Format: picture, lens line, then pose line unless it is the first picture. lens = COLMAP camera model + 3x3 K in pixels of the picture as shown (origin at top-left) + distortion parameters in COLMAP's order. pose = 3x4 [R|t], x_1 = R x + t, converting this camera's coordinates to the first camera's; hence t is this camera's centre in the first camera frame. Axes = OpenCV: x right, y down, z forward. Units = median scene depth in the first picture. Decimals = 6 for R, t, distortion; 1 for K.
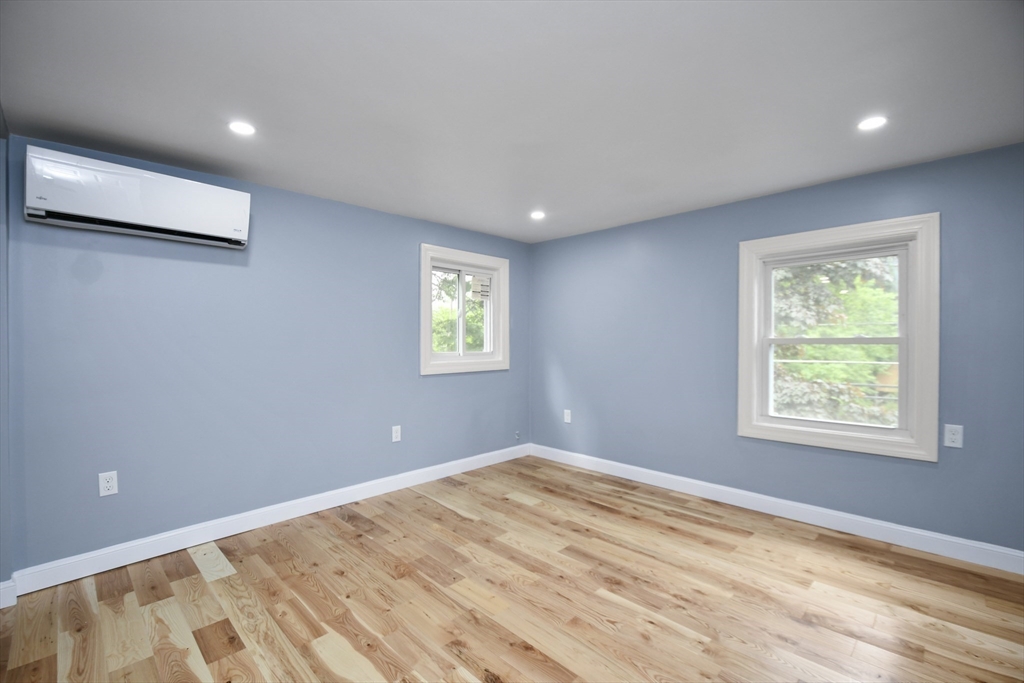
lens RADIAL K [[445.9, 0, 502.7], [0, 445.9, 345.1], [0, 0, 1]] dist [0.016971, -0.013848]
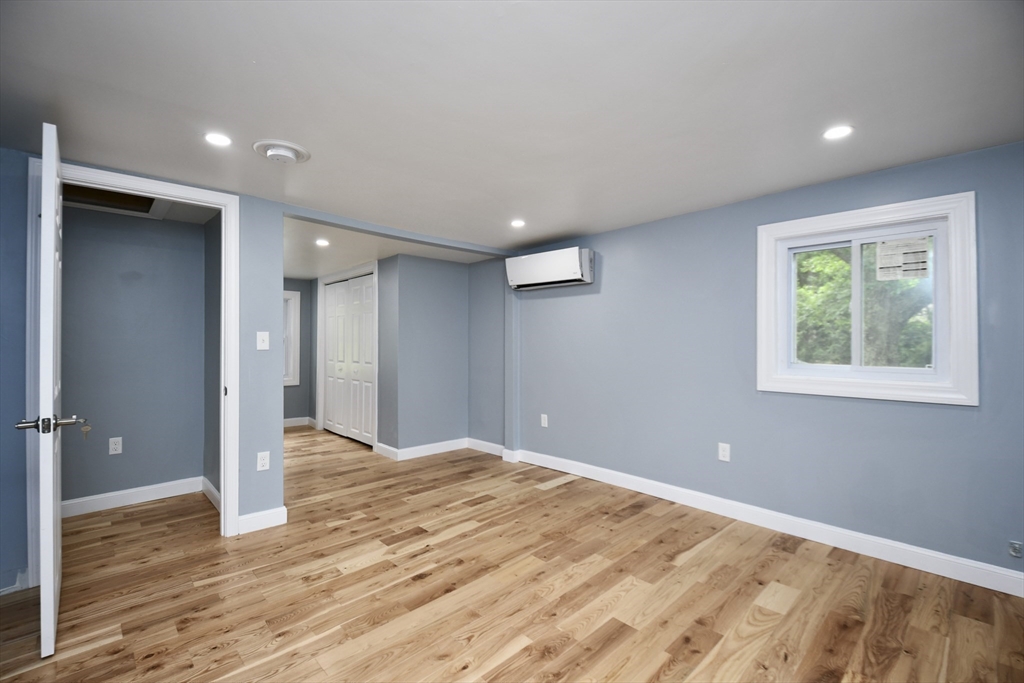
lens RADIAL K [[445.9, 0, 514.2], [0, 445.9, 335.2], [0, 0, 1]] dist [0.016971, -0.013848]
pose [[-0.010972, -0.004470, -0.999930, 0.824613], [-0.010122, 0.999939, -0.004359, -0.033648], [0.999889, 0.010073, -0.011016, 0.733907]]
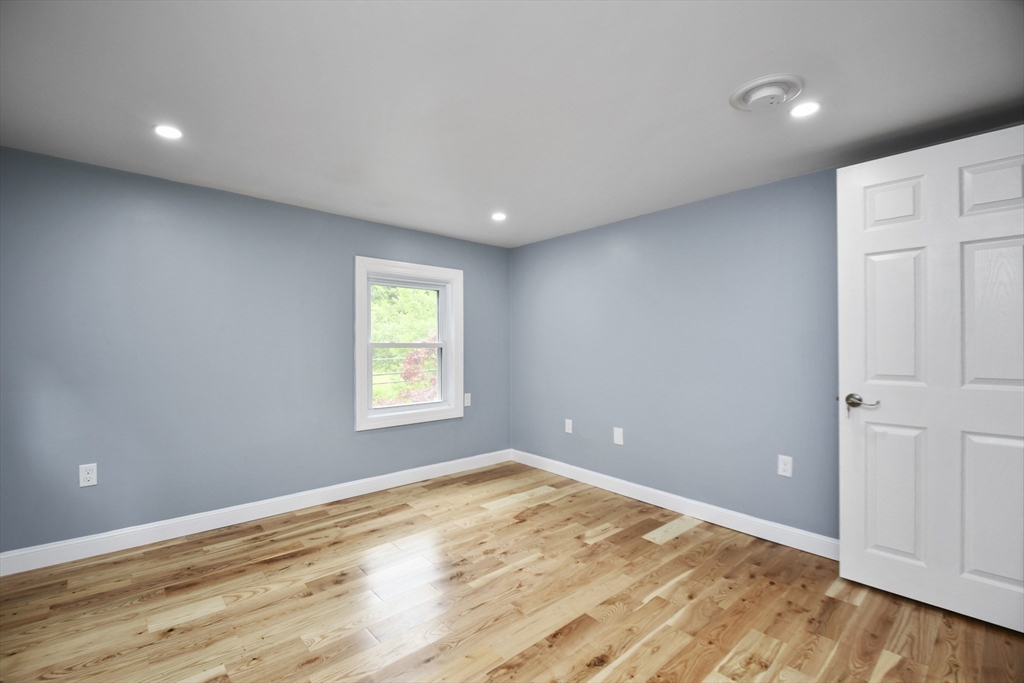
lens RADIAL K [[445.9, 0, 504.6], [0, 445.9, 342.3], [0, 0, 1]] dist [0.016971, -0.013848]
pose [[0.048362, 0.007507, 0.998802, -0.617597], [0.008181, 0.999935, -0.007911, -0.005664], [-0.998796, 0.008553, 0.048298, 0.650524]]
